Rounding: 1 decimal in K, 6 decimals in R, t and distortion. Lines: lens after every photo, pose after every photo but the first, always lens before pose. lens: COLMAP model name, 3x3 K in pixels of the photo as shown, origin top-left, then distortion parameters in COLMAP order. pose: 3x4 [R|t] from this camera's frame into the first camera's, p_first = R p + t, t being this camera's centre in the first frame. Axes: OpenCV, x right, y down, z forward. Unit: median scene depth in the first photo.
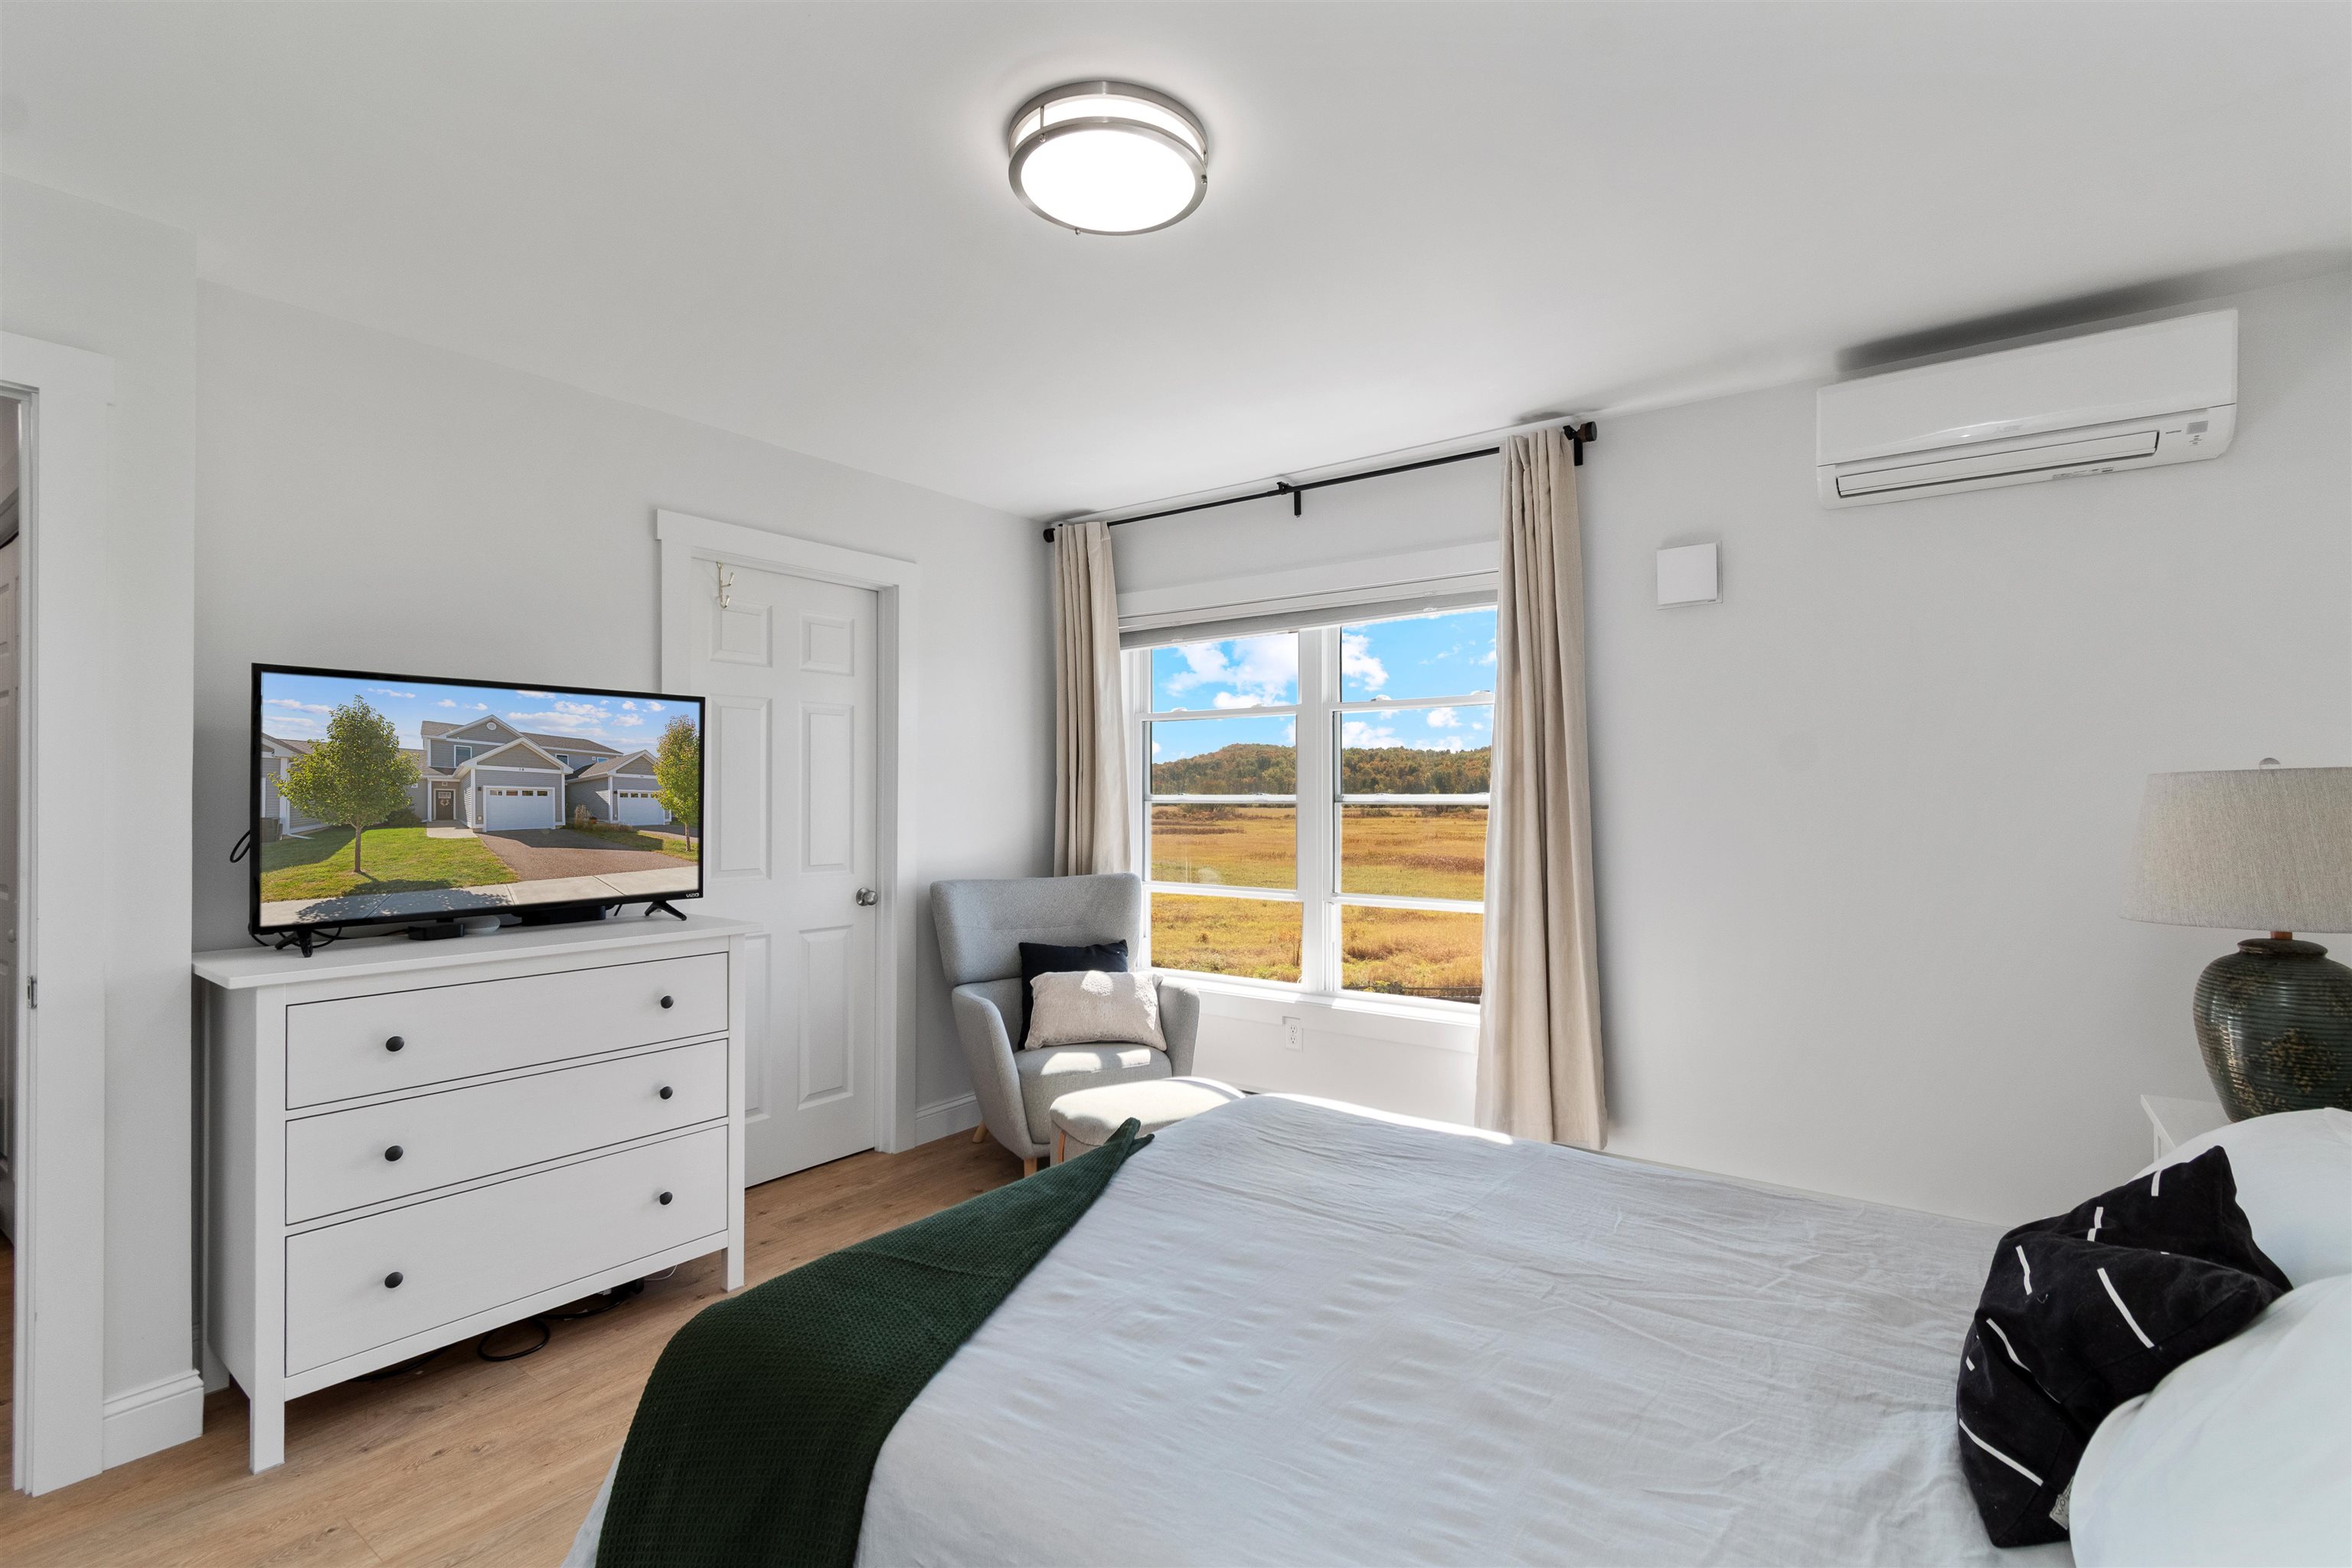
lens RADIAL K [[1066.6, 0, 1186.1], [0, 1066.6, 792.1], [0, 0, 1]] dist [-0.001451, -0.000552]
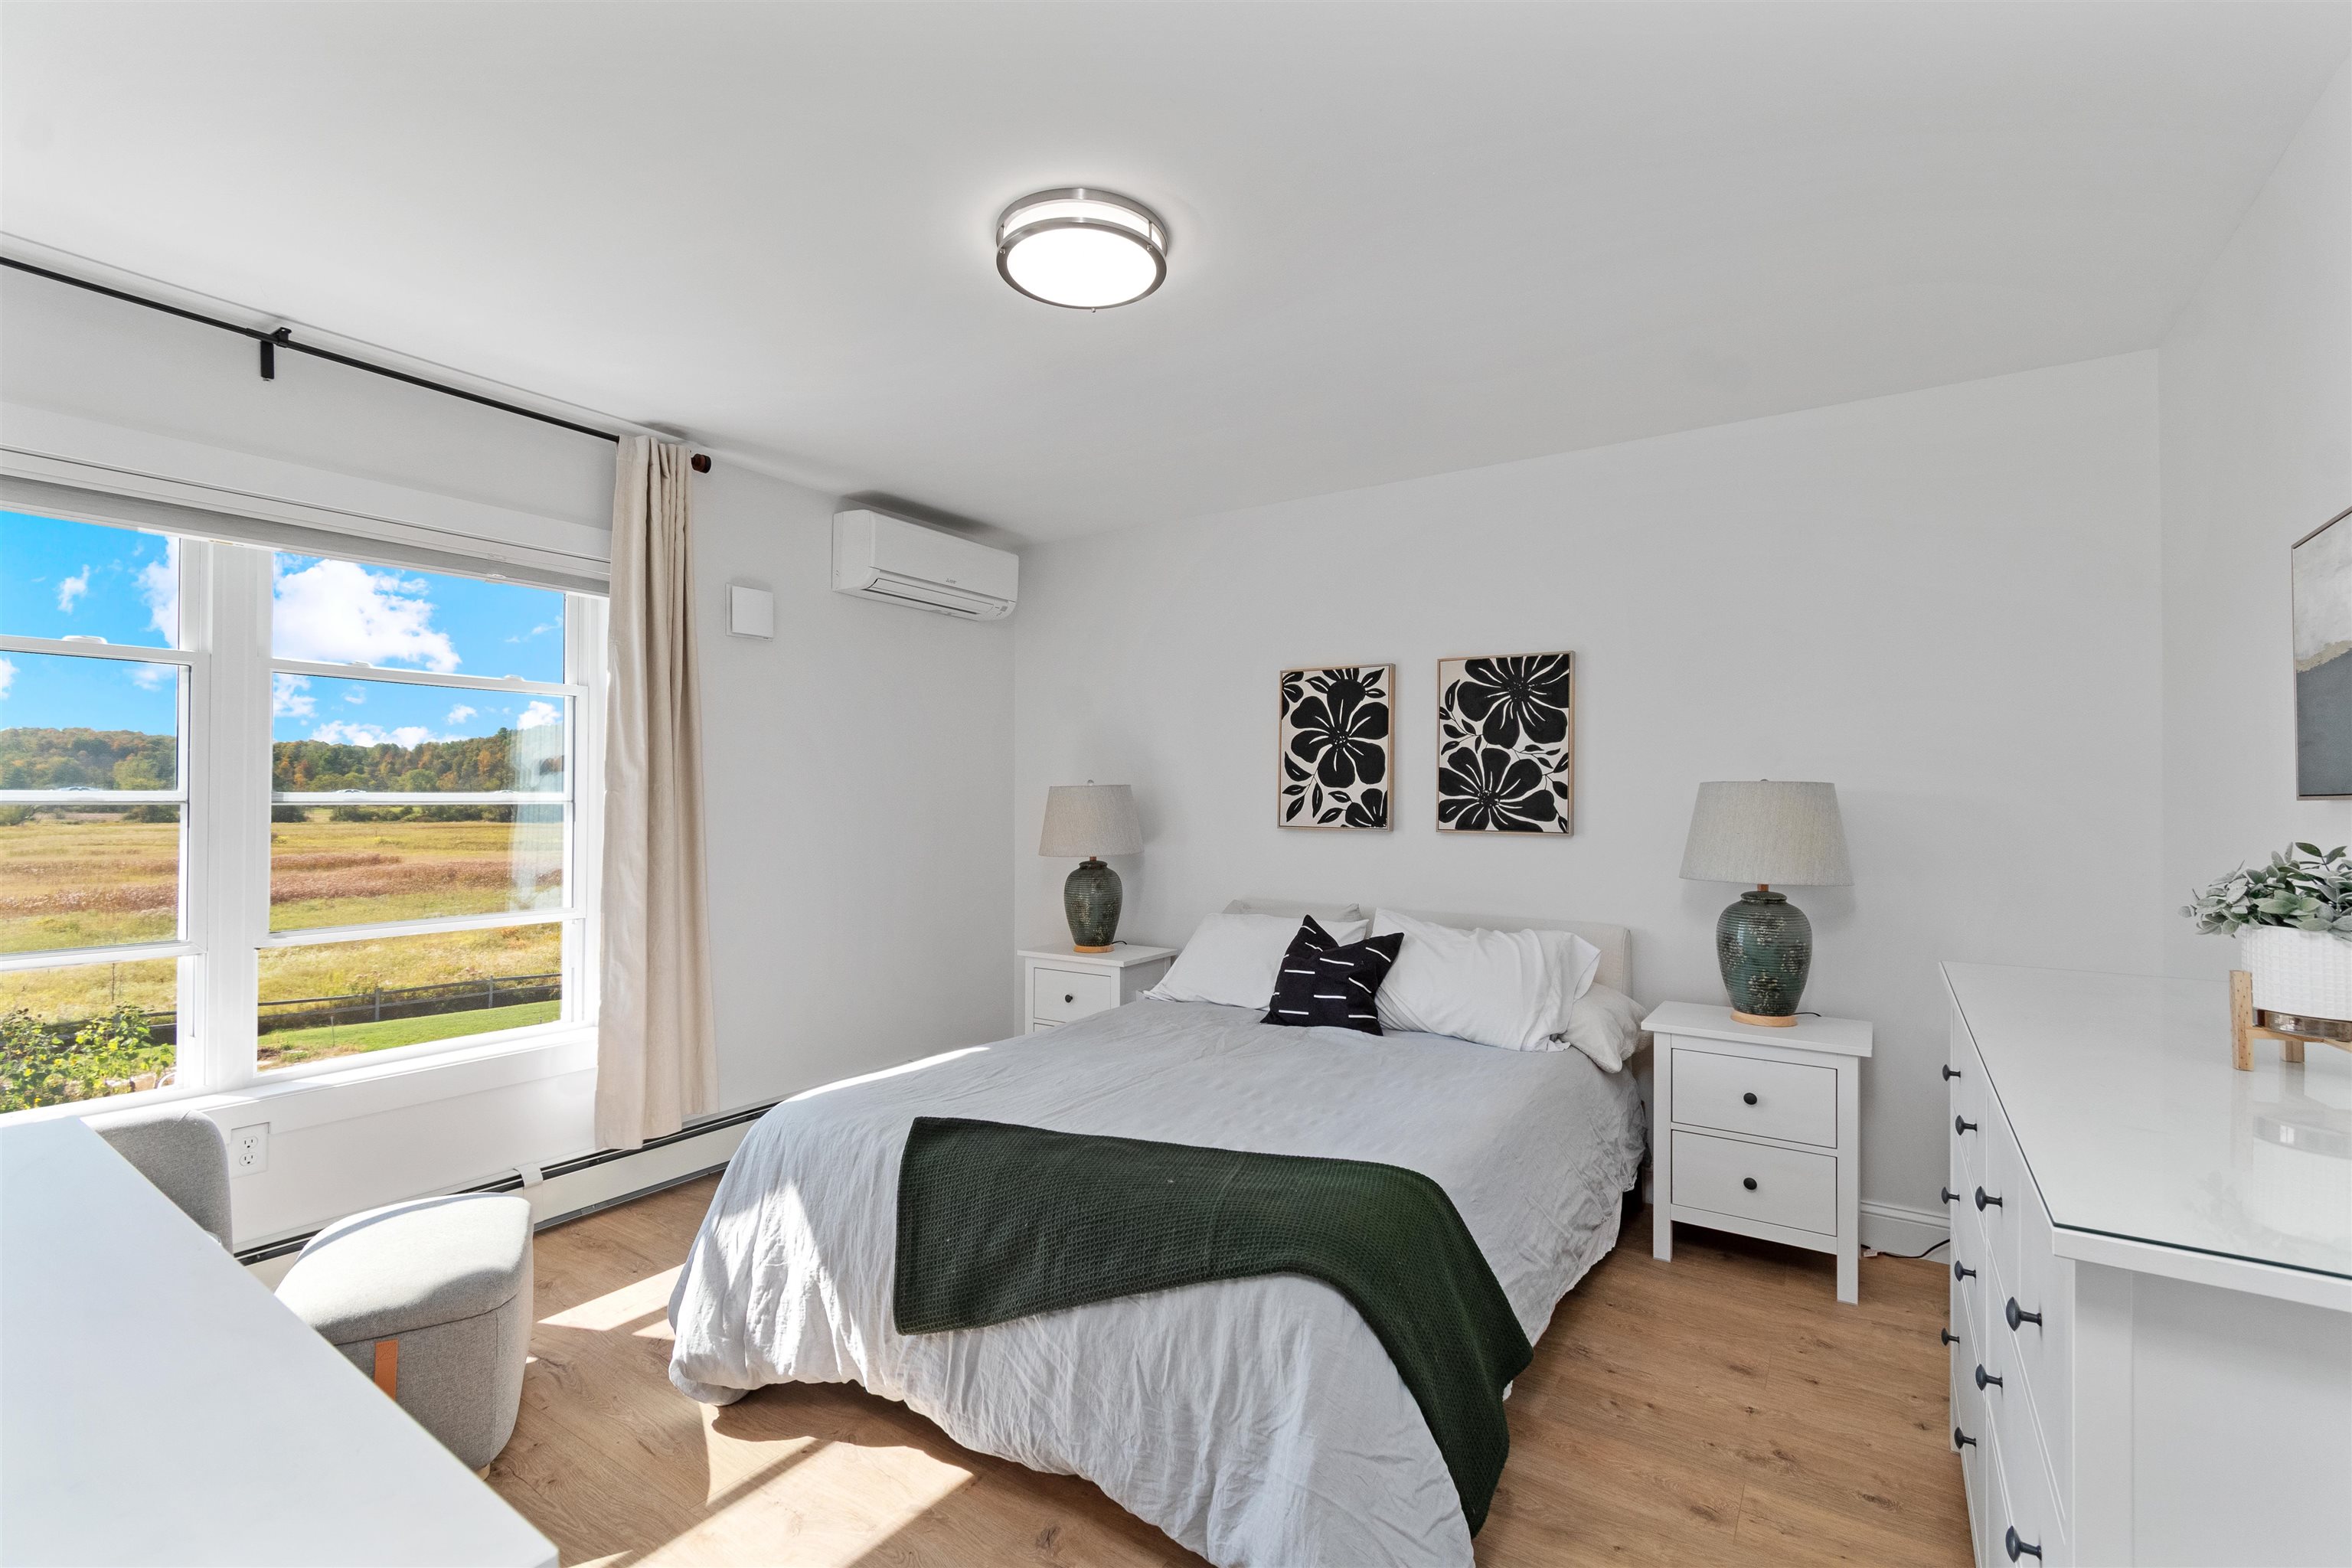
lens RADIAL K [[1045.9, 0, 1184.6], [0, 1045.9, 791.0], [0, 0, 1]] dist [-0.000577, -0.000467]
pose [[-0.053217, 0.007175, 0.998557, -0.843638], [-0.006136, 0.999953, -0.007512, 0.005015], [-0.998564, -0.006527, -0.053170, 0.654587]]
